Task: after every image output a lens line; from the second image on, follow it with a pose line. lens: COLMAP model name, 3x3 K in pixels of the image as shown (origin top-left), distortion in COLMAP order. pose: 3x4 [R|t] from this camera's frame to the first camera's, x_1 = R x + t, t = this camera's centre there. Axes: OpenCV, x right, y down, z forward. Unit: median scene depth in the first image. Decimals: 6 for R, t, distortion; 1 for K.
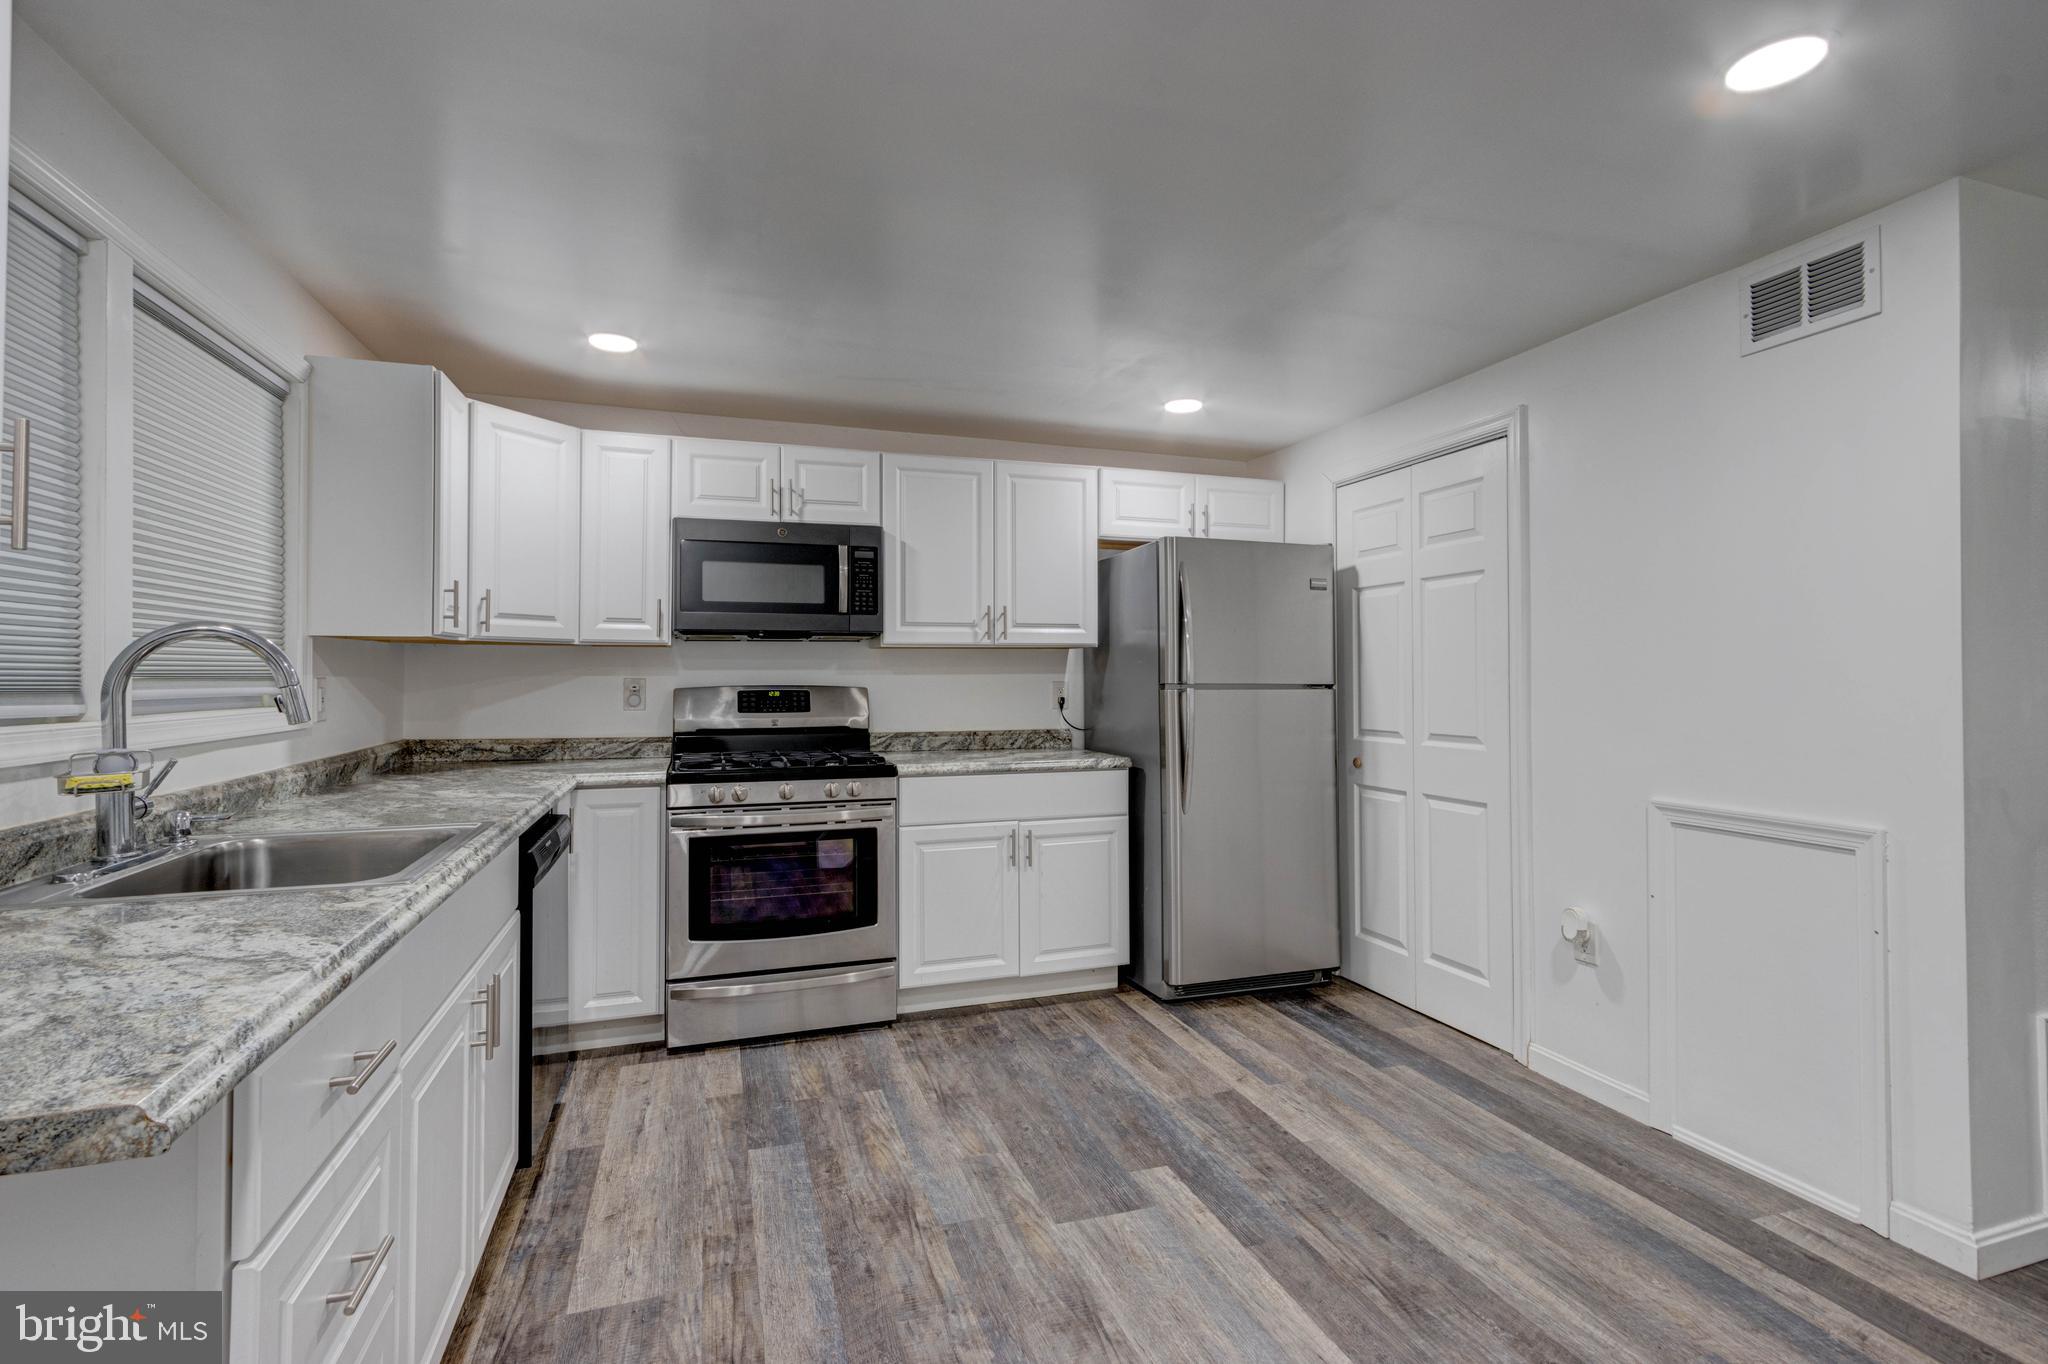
lens RADIAL K [[941.4, 0, 1012.9], [0, 941.4, 657.7], [0, 0, 1]] dist [0.008972, -0.003768]
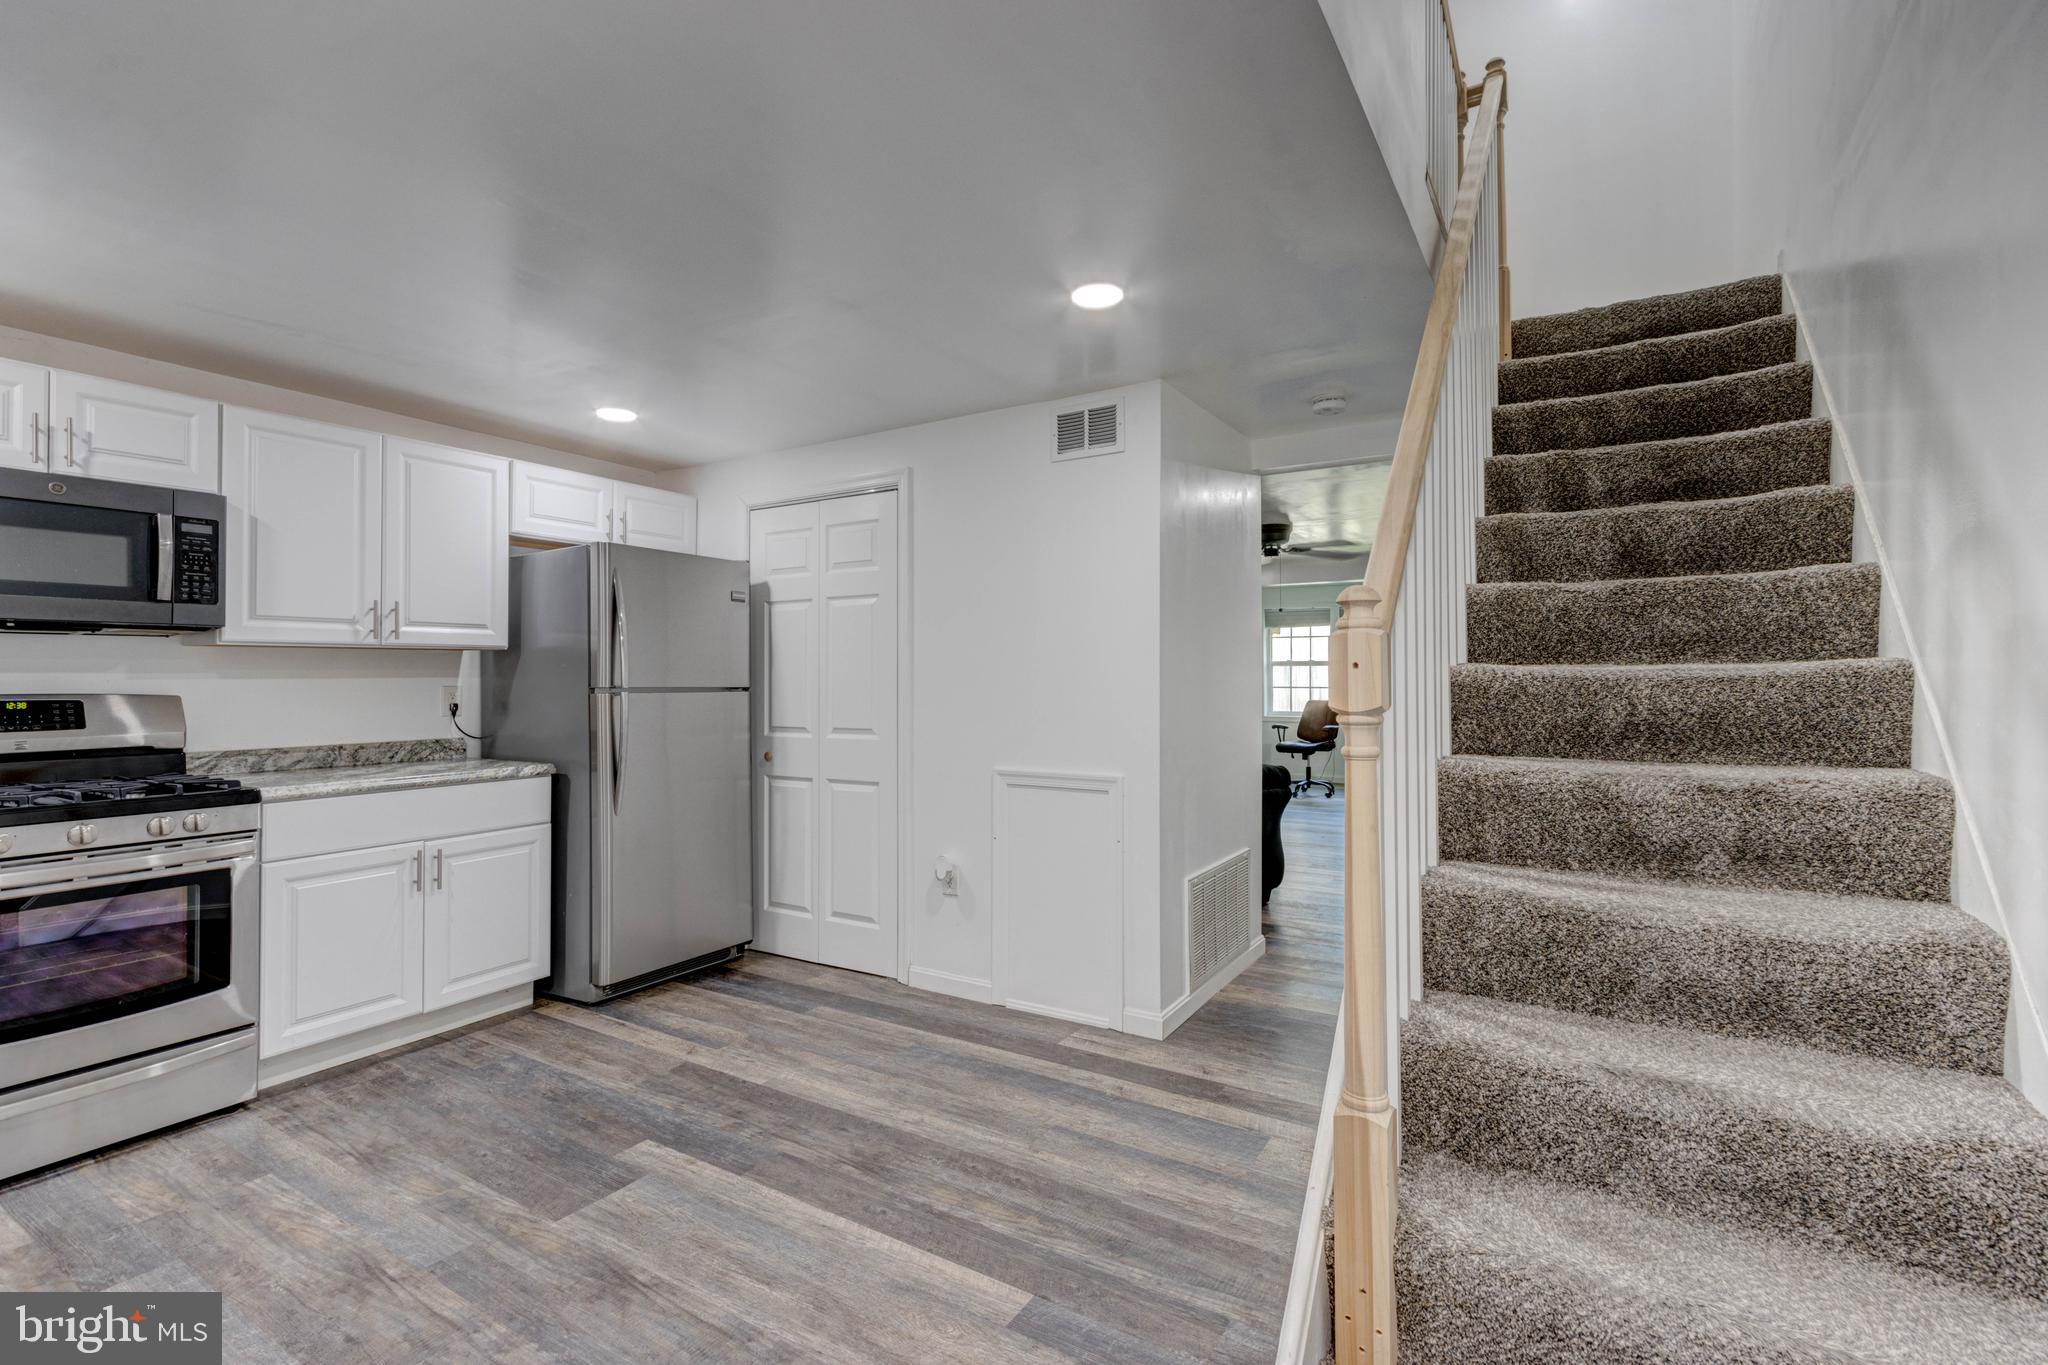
lens RADIAL K [[933.5, 0, 1021.6], [0, 933.5, 657.2], [0, 0, 1]] dist [0.001980, -0.000978]
pose [[0.761519, 0.013482, 0.648002, -0.150517], [-0.010968, 0.999909, -0.007914, -0.002195], [-0.648050, -0.001081, 0.761597, -0.056931]]
